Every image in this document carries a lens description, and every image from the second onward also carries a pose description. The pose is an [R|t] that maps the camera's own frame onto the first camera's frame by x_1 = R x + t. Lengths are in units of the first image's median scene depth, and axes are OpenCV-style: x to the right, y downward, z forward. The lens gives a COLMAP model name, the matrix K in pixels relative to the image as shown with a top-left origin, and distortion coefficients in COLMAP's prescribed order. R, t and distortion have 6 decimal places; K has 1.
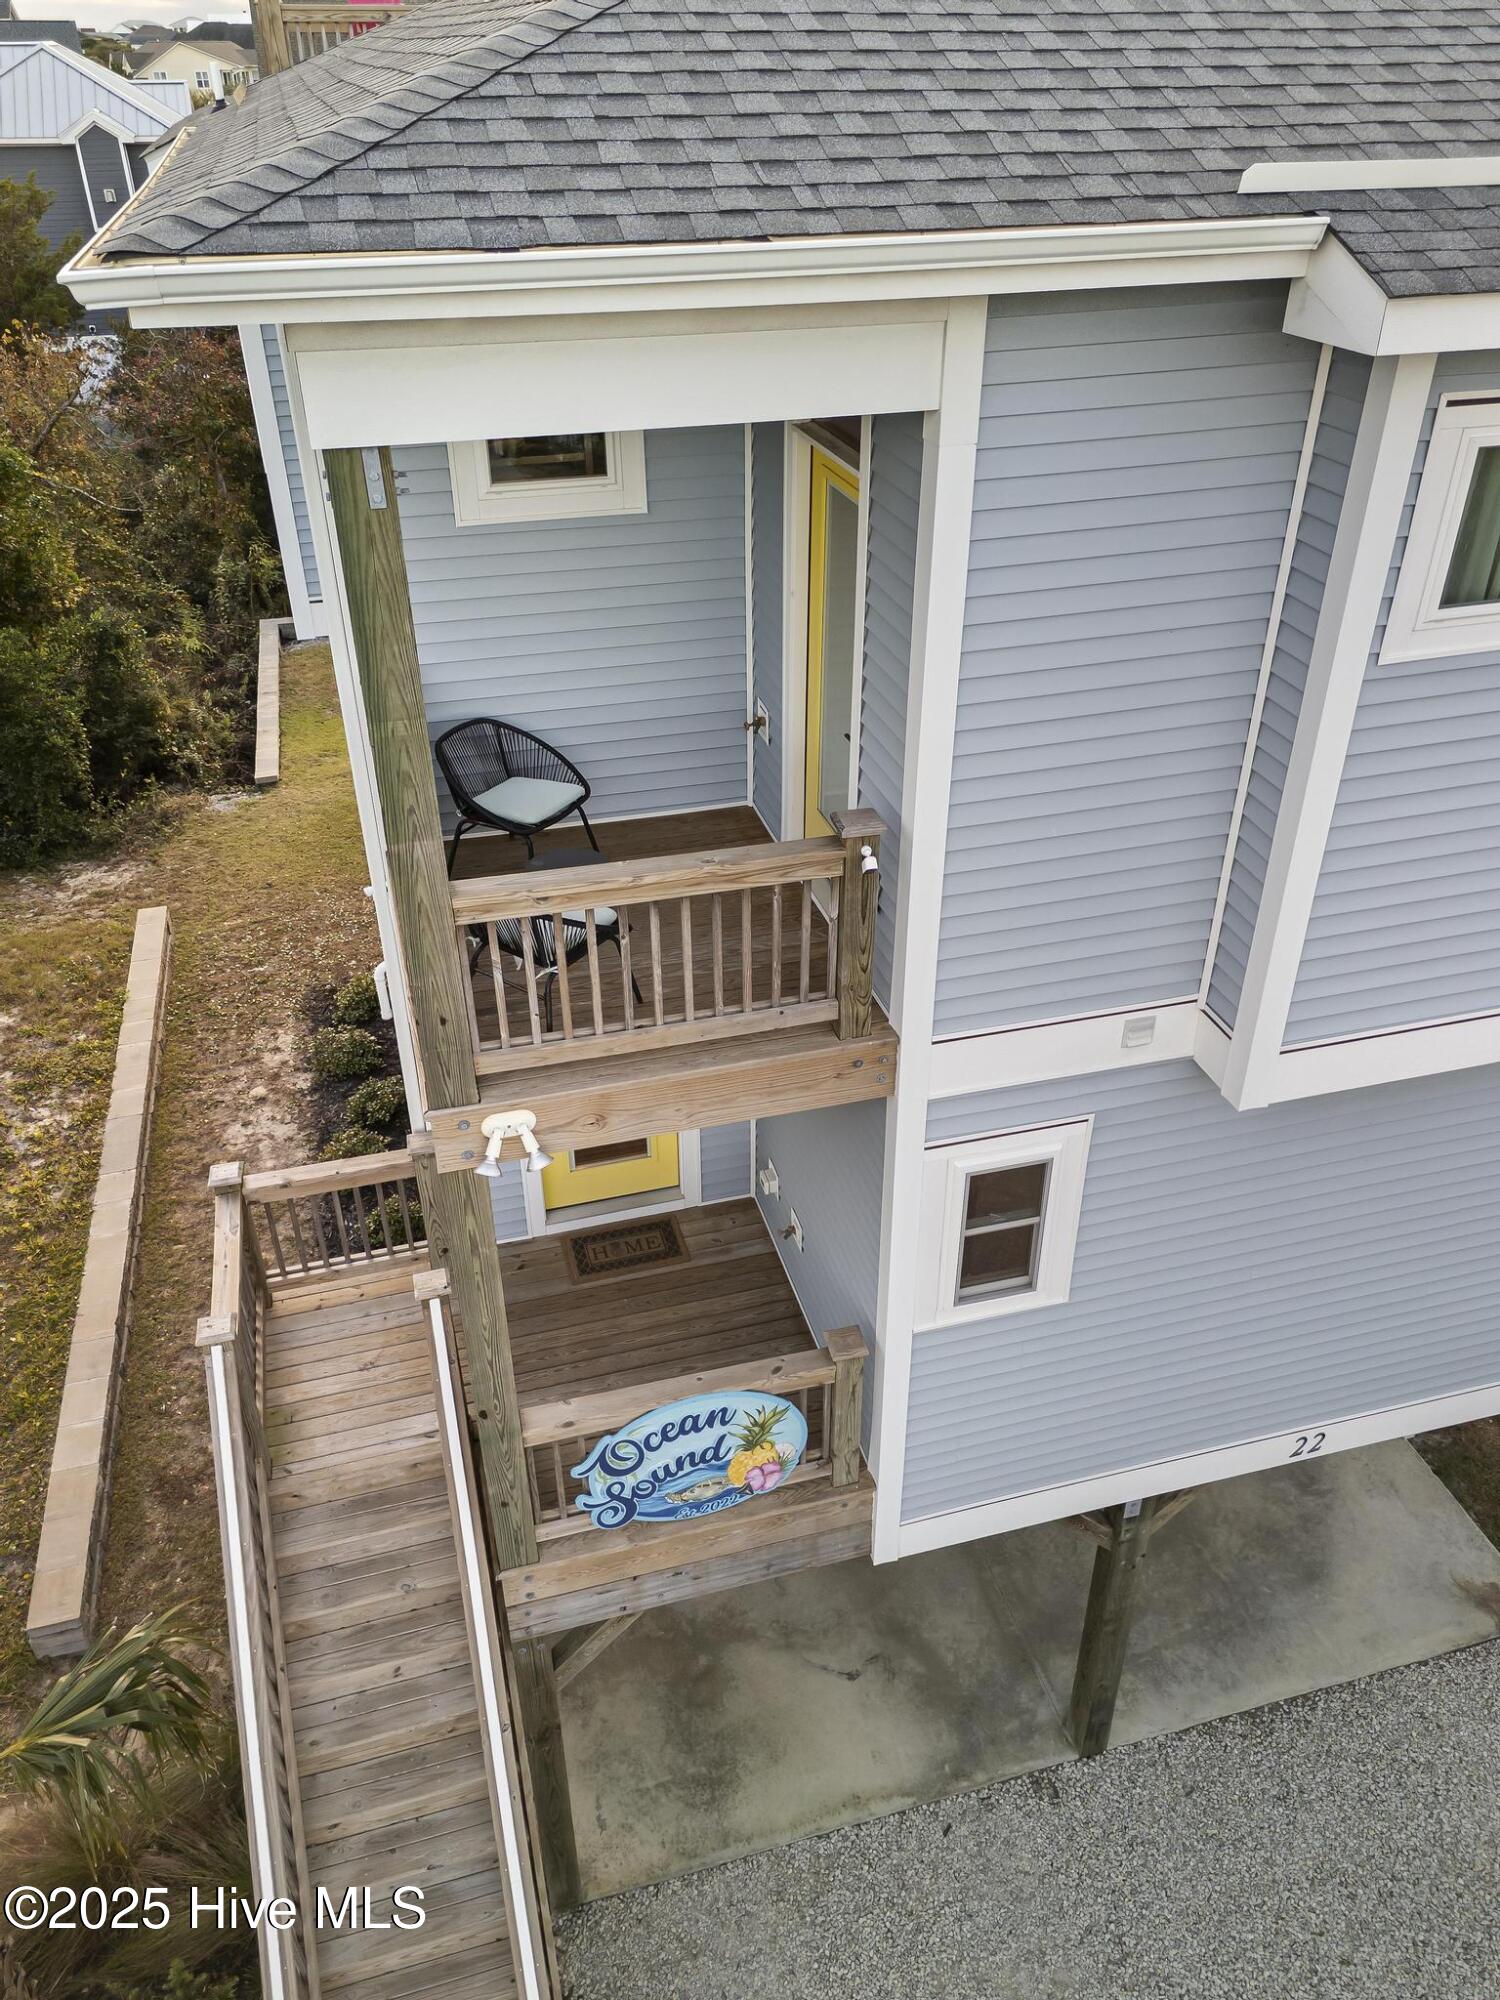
lens RADIAL K [[1494.8, 0, 749.3], [0, 1494.8, 1000.7], [0, 0, 1]] dist [0.009777, 0.002538]
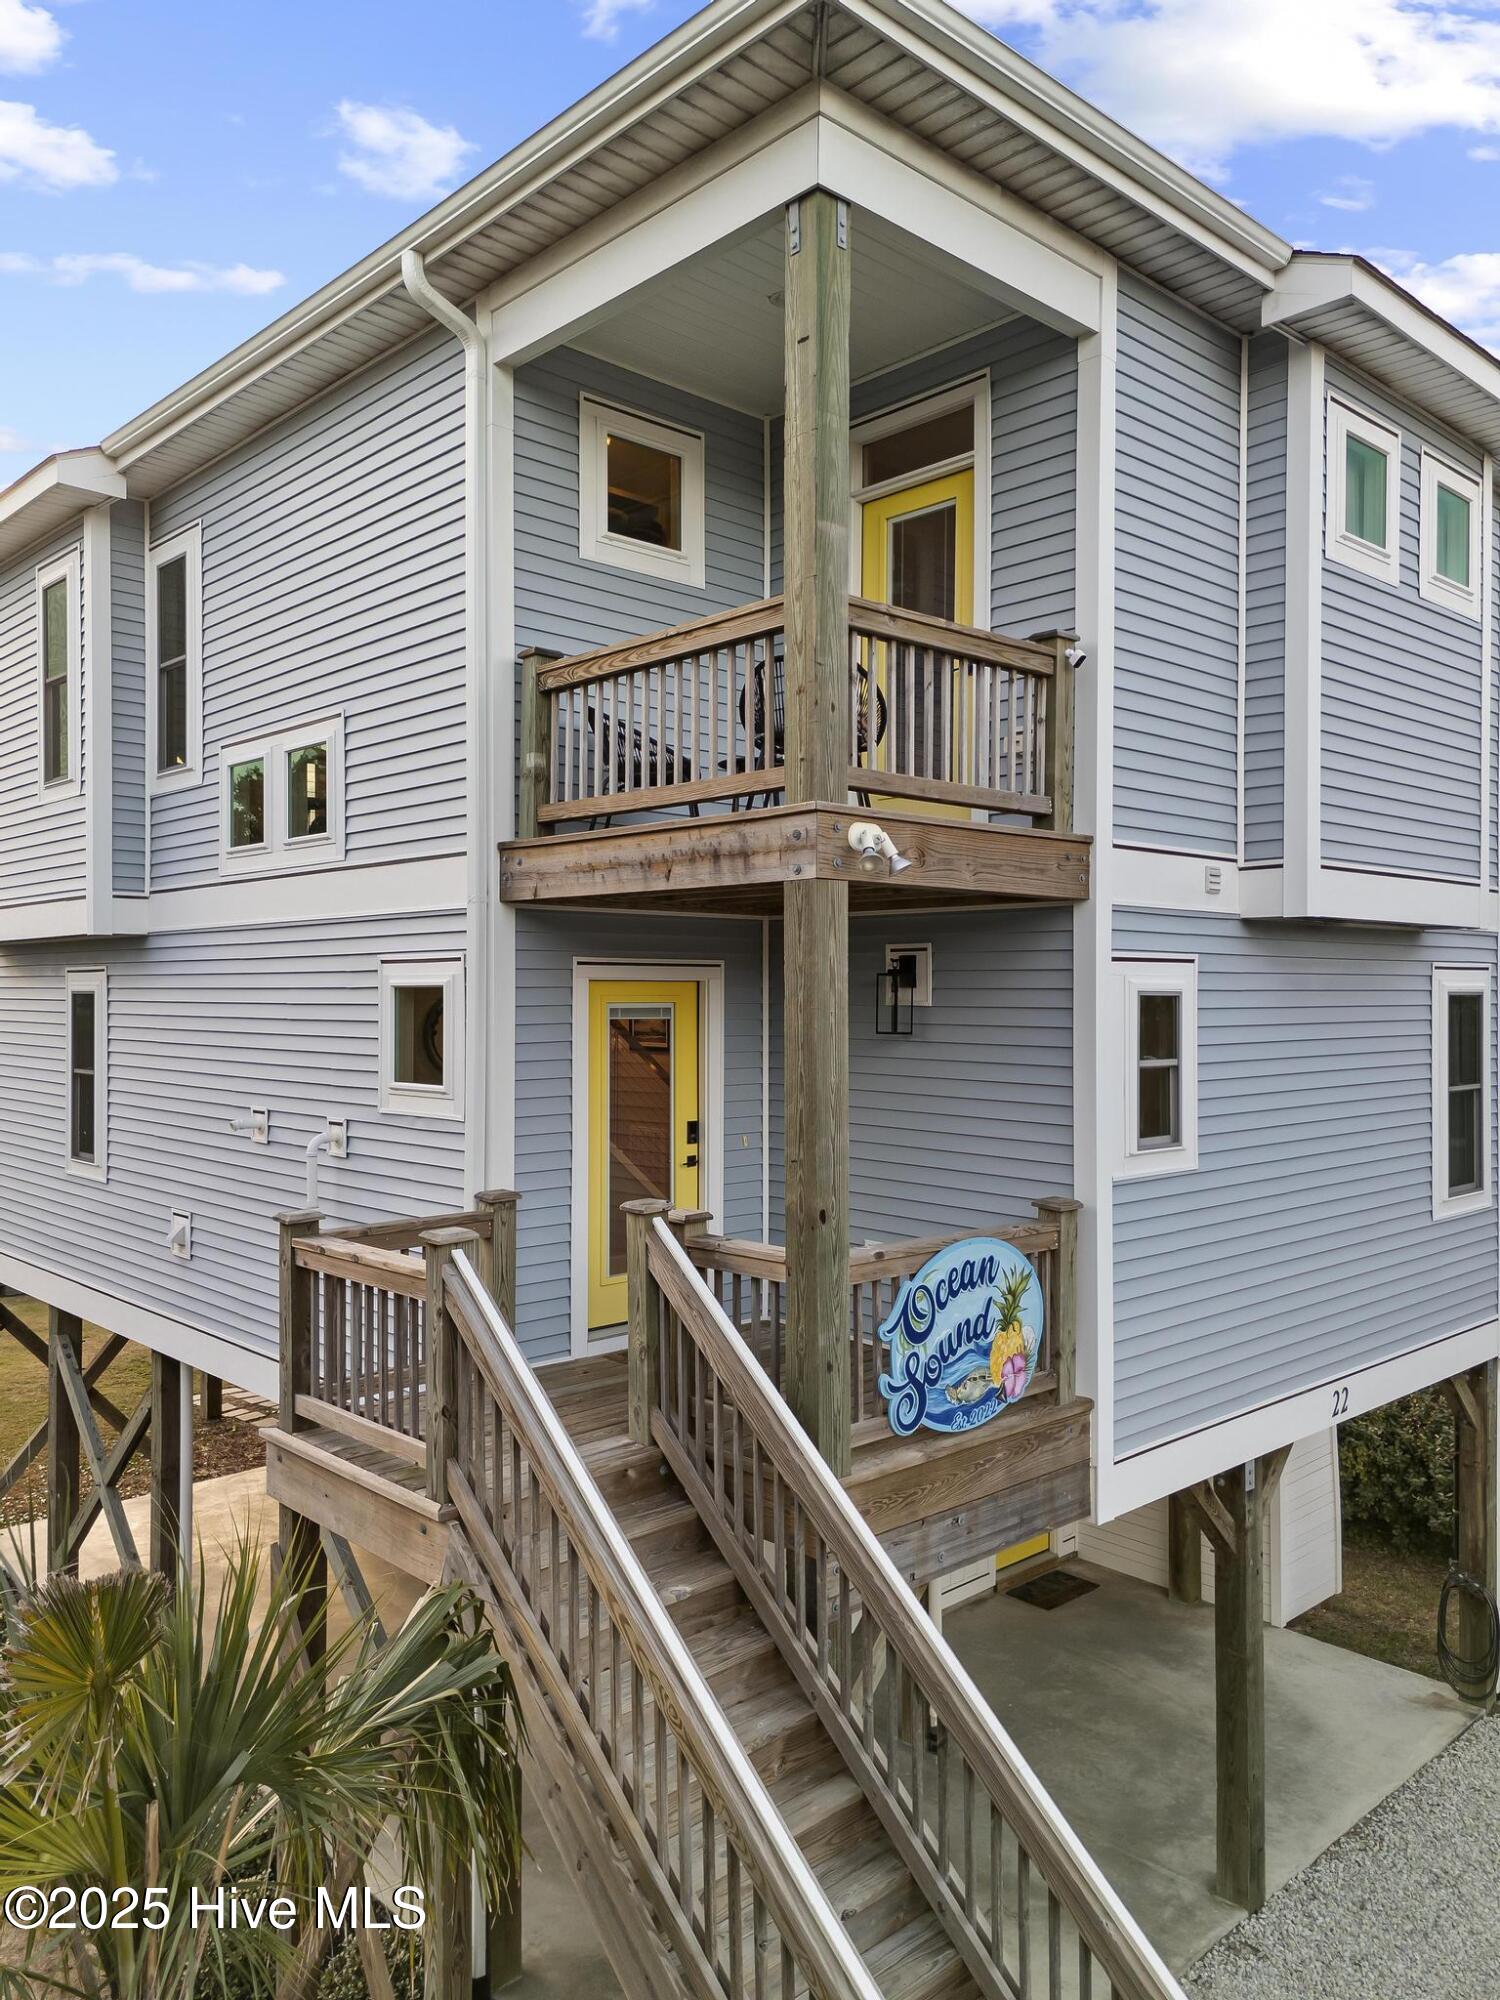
lens RADIAL K [[1494.8, 0, 751.5], [0, 1494.8, 1000.0], [0, 0, 1]] dist [0.009777, 0.002538]
pose [[0.883043, 0.008097, 0.469222, -0.593413], [0.245487, 0.844174, -0.476557, 0.543982], [-0.399963, 0.536008, 0.743455, 0.260235]]
